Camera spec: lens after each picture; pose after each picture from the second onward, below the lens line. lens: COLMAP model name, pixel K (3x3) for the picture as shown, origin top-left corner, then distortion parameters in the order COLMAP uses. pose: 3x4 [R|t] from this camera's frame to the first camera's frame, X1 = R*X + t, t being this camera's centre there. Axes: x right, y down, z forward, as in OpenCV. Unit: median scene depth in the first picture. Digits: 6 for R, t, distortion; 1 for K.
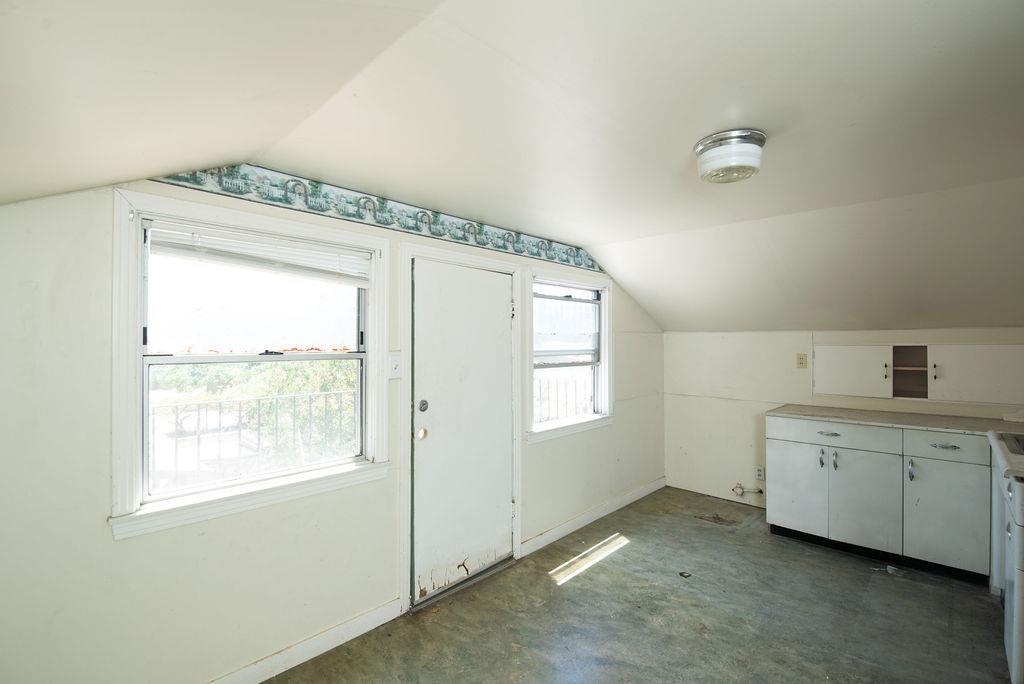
lens RADIAL K [[442.7, 0, 510.1], [0, 442.7, 342.7], [0, 0, 1]] dist [-0.000858, -0.008552]
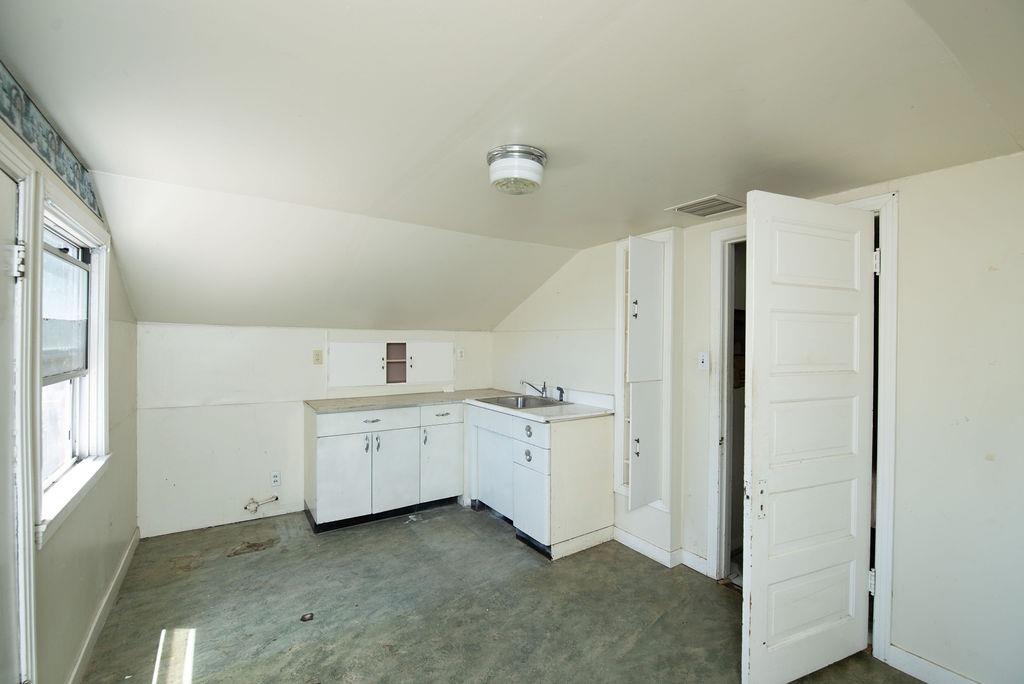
lens RADIAL K [[442.7, 0, 510.1], [0, 442.7, 342.7], [0, 0, 1]] dist [-0.000858, -0.008552]
pose [[0.228657, 0.002692, 0.973503, -0.288638], [-0.010719, 0.999943, -0.000247, 0.003905], [-0.973448, -0.010379, 0.228673, 0.392428]]
